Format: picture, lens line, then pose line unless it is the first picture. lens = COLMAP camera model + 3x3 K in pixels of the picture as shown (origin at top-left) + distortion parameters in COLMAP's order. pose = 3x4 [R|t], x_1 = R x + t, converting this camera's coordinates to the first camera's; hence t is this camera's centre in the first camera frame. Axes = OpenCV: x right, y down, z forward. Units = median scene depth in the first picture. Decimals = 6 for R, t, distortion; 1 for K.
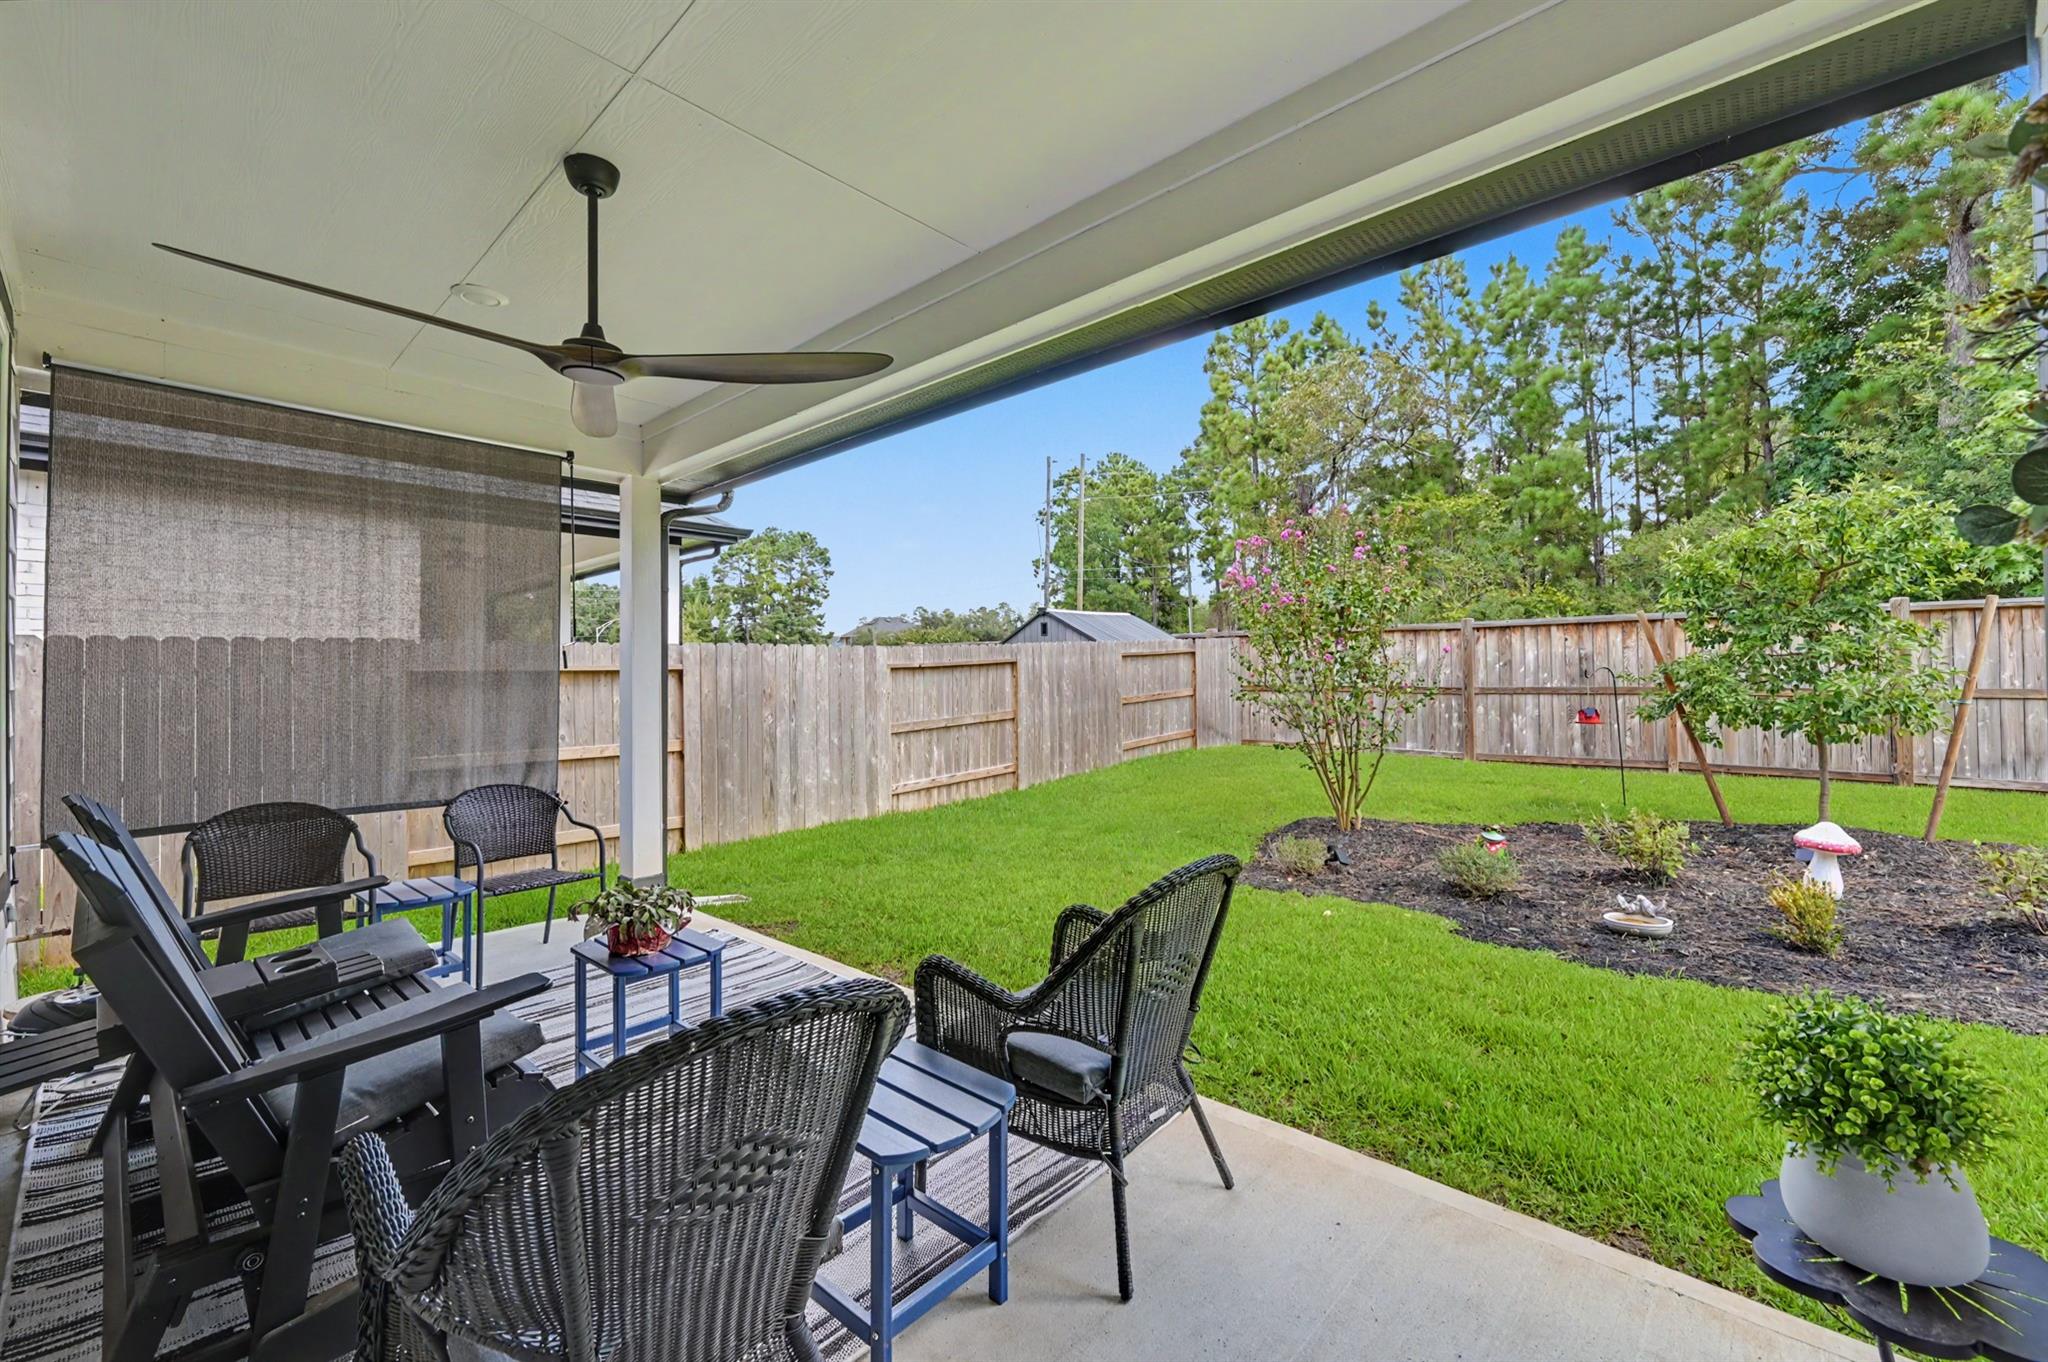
lens RADIAL K [[827.3, 0, 1024.0], [0, 827.3, 681.0], [0, 0, 1]] dist [0.000717, -0.000037]
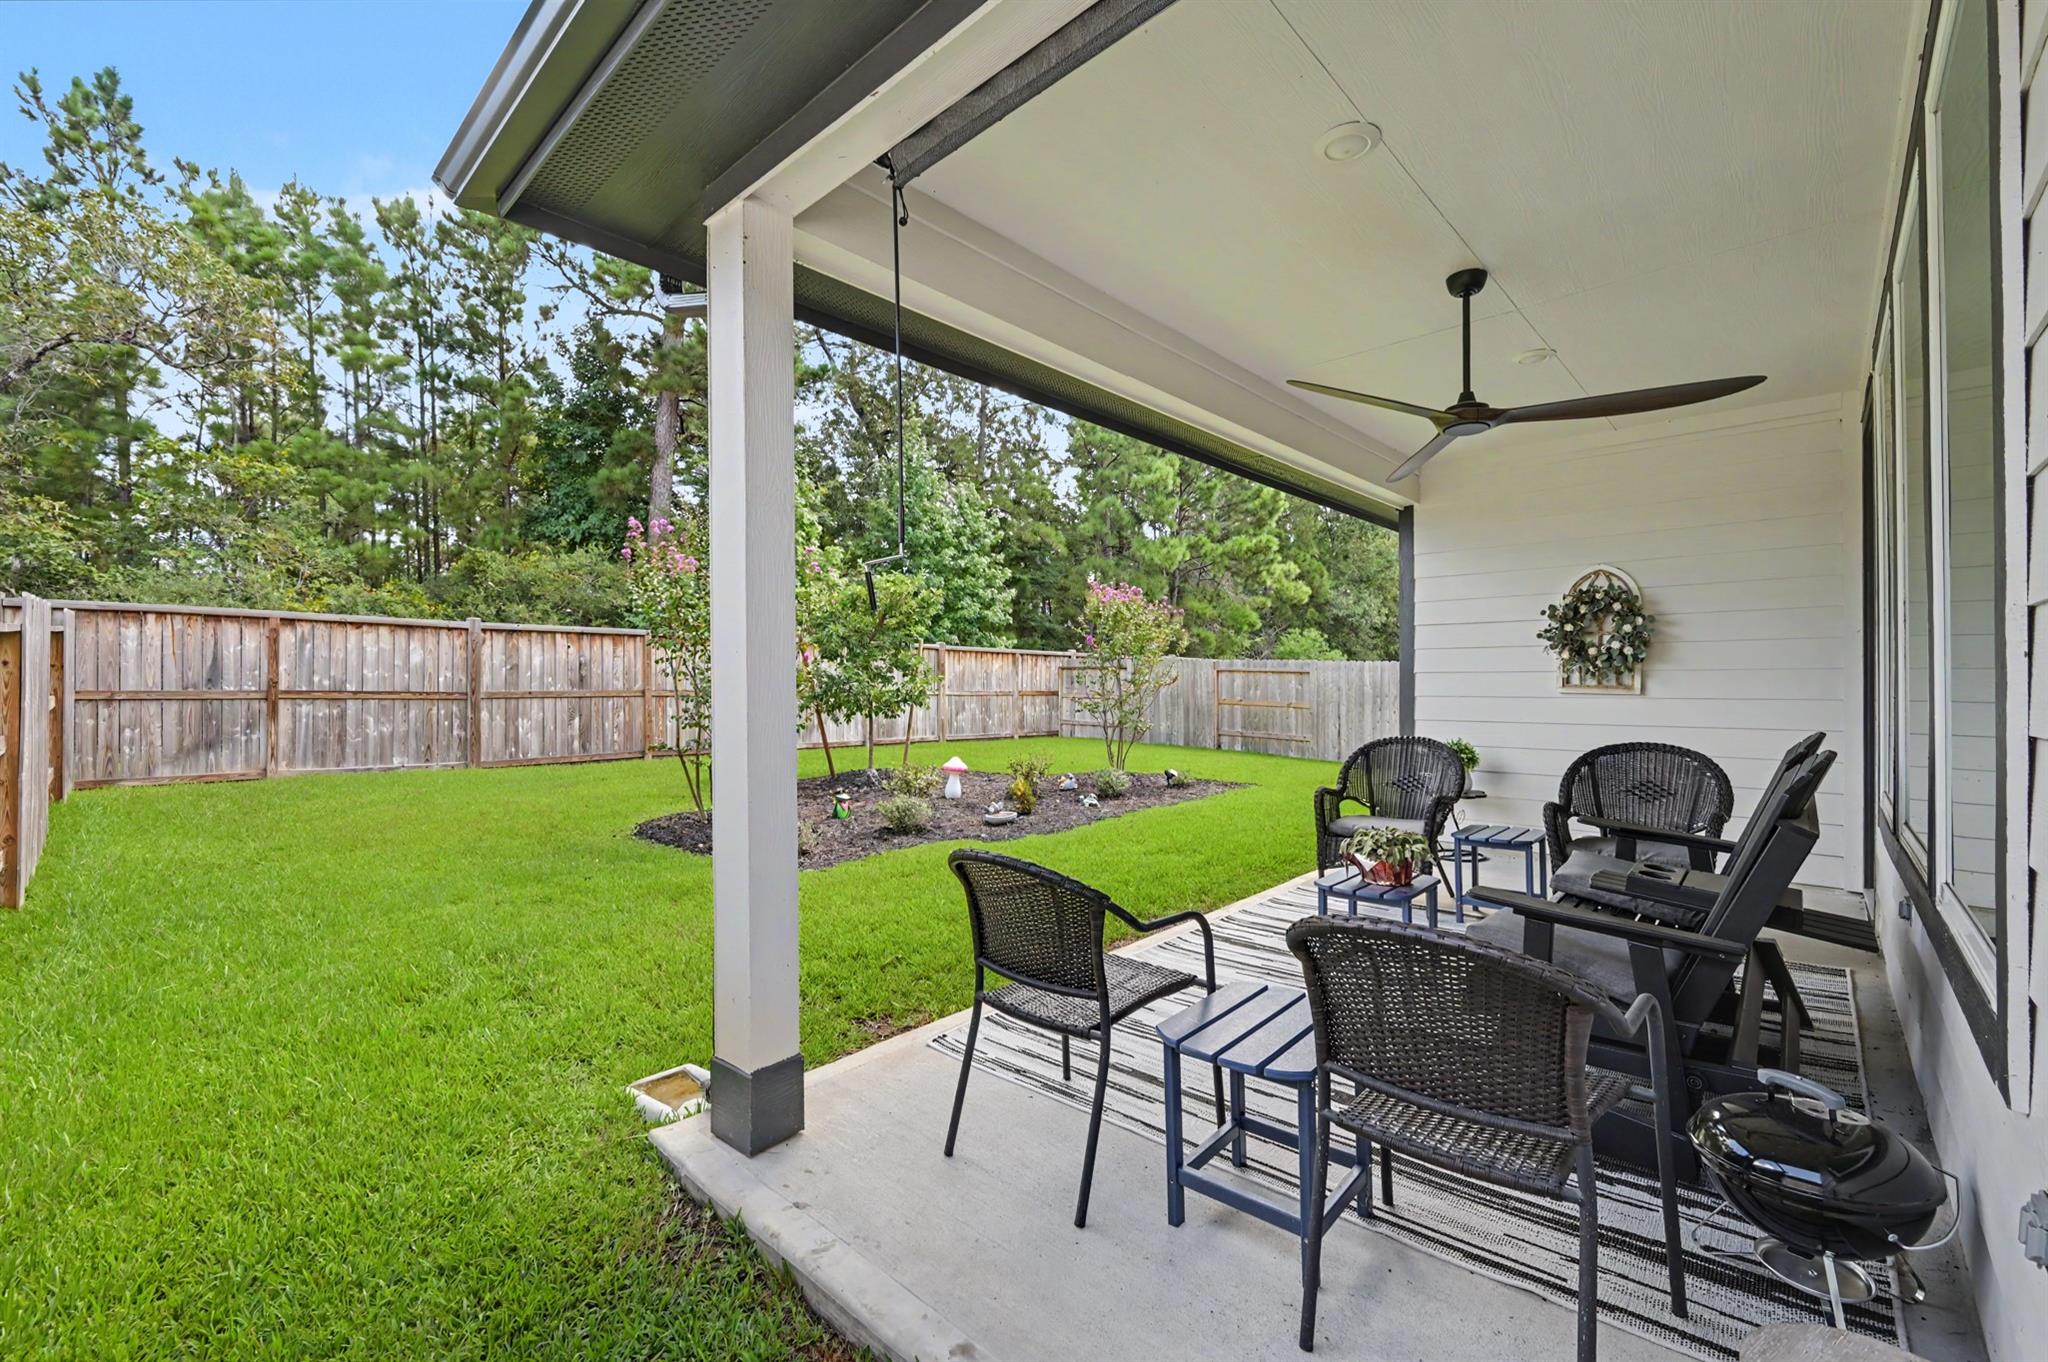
lens RADIAL K [[838.2, 0, 1025.9], [0, 838.2, 676.2], [0, 0, 1]] dist [0.000215, -0.000223]
pose [[0.013940, 0.010272, 0.999850, -0.411583], [-0.003487, 0.999942, -0.010224, -0.002700], [-0.999897, -0.003344, 0.013975, 0.364682]]
